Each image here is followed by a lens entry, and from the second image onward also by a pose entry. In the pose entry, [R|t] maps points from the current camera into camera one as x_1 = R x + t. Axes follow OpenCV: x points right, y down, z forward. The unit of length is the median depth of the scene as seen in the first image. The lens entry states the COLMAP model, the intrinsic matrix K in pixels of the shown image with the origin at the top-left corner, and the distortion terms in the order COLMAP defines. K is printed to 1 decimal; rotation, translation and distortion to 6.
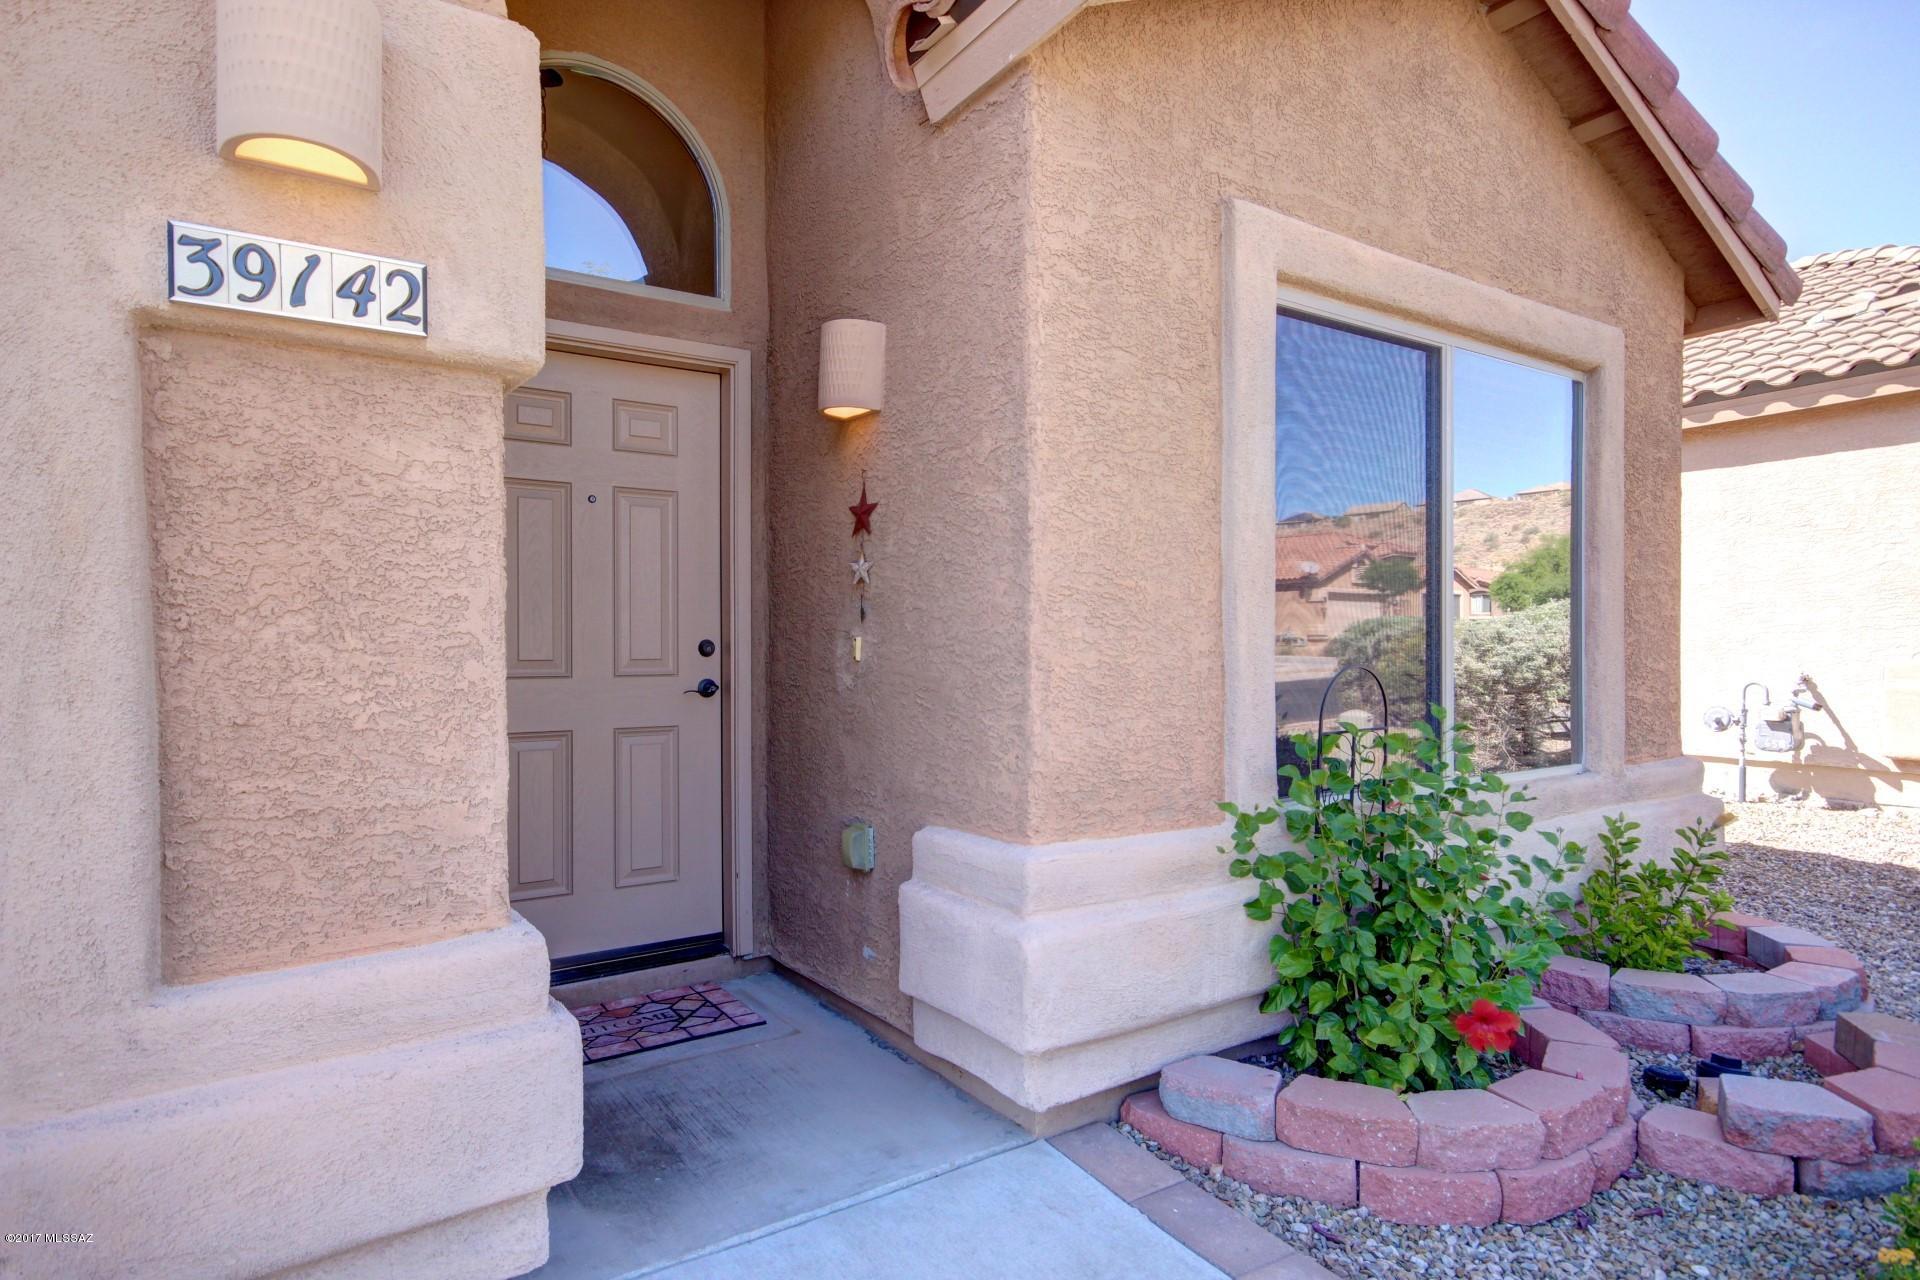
lens RADIAL K [[1031.7, 0, 954.2], [0, 1031.7, 635.7], [0, 0, 1]] dist [-0.004699, 0.000475]
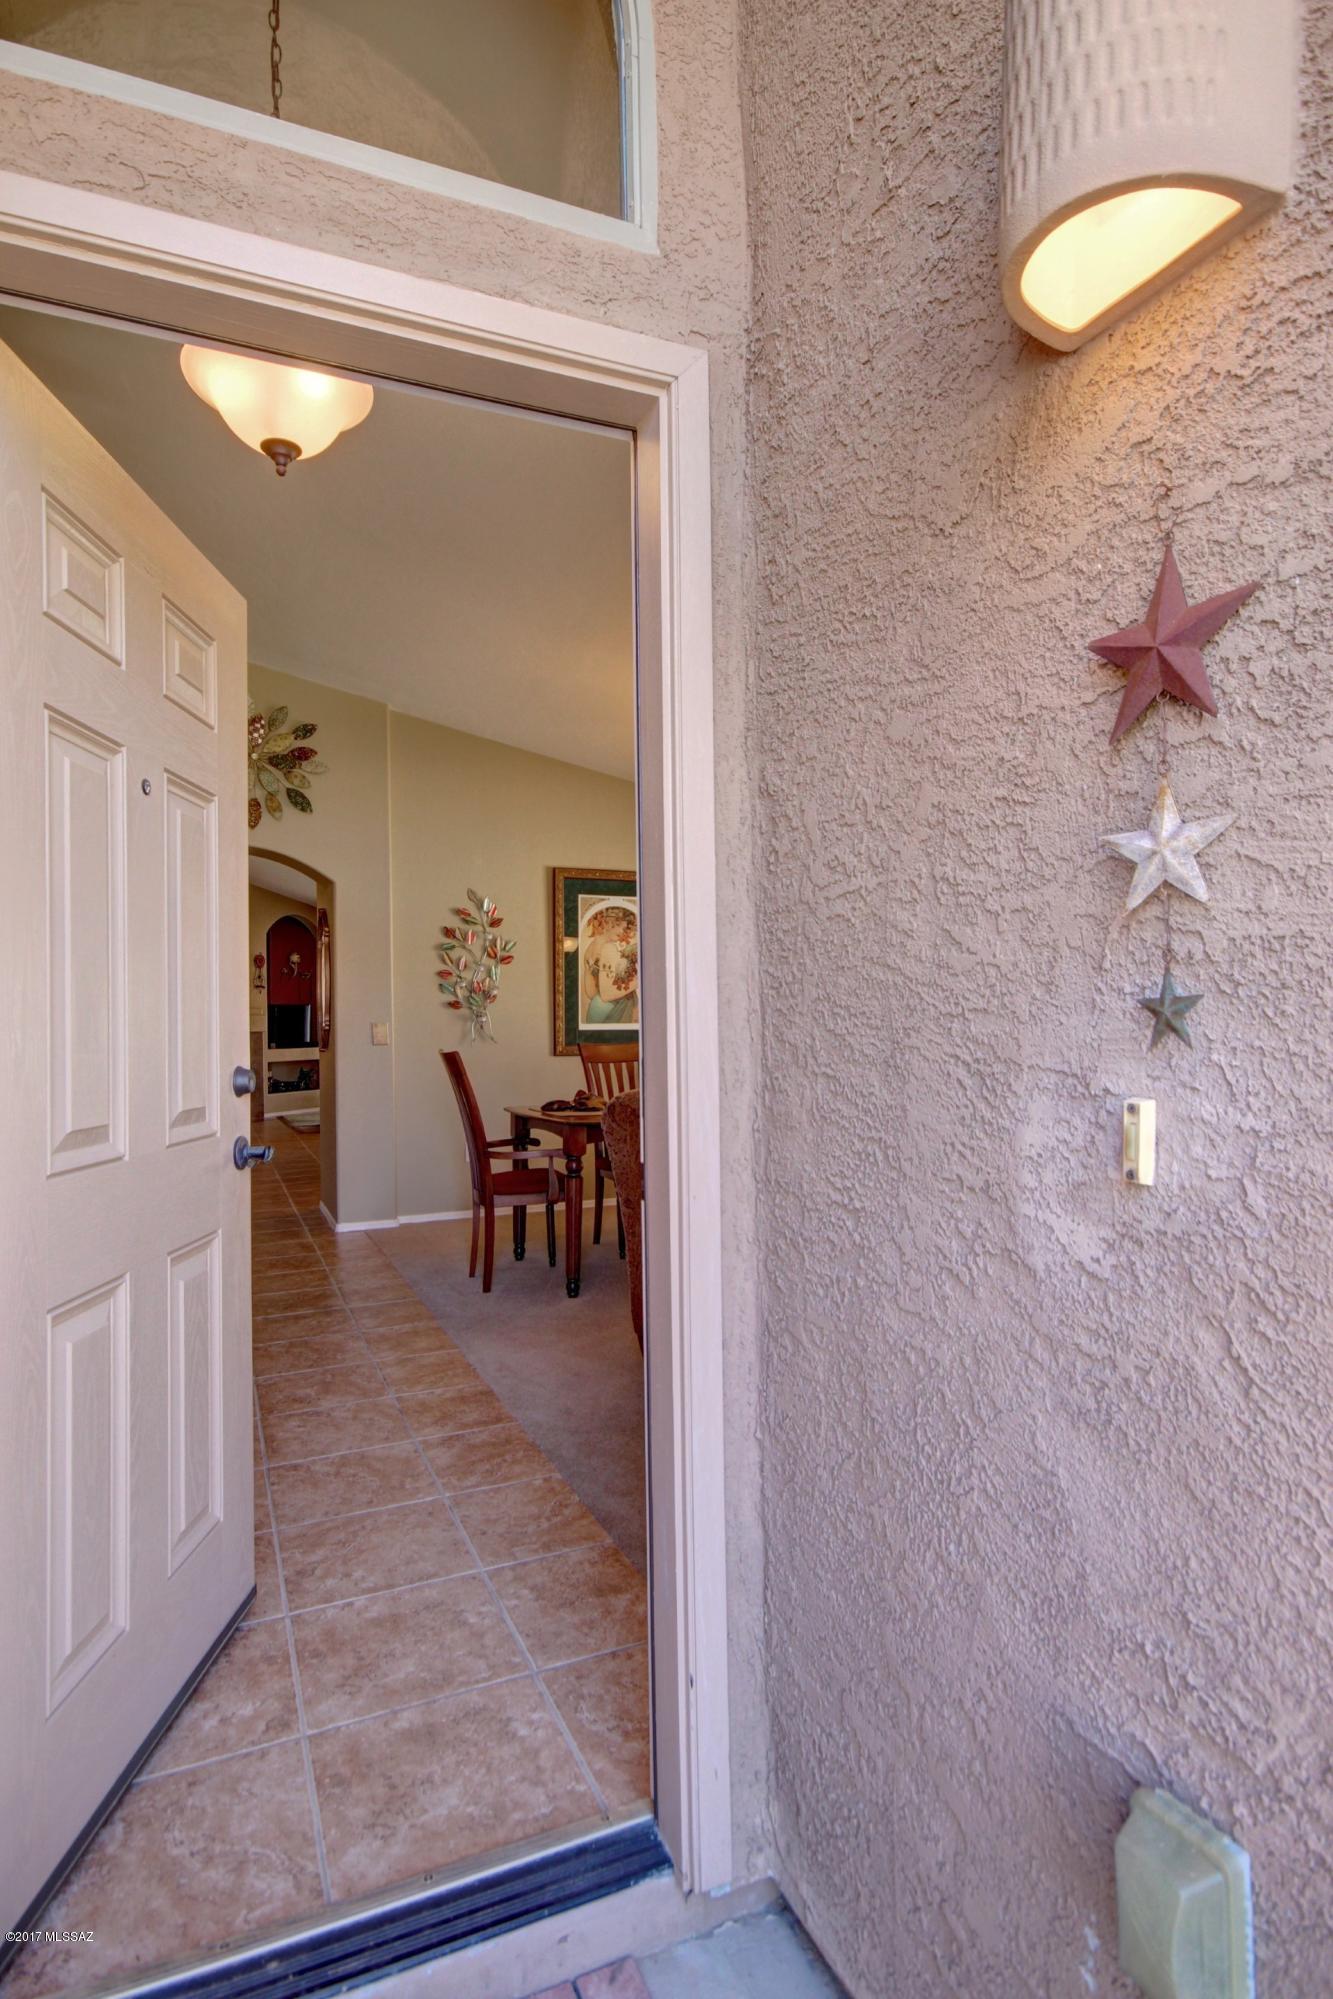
lens RADIAL K [[1089.0, 0, 670.1], [0, 1089.0, 1000.3], [0, 0, 1]] dist [0.001347, 0.000464]
pose [[0.984269, -0.013090, -0.176190, -0.143224], [0.011024, 0.999859, -0.012701, -0.019717], [0.176331, 0.010559, 0.984274, 0.593518]]
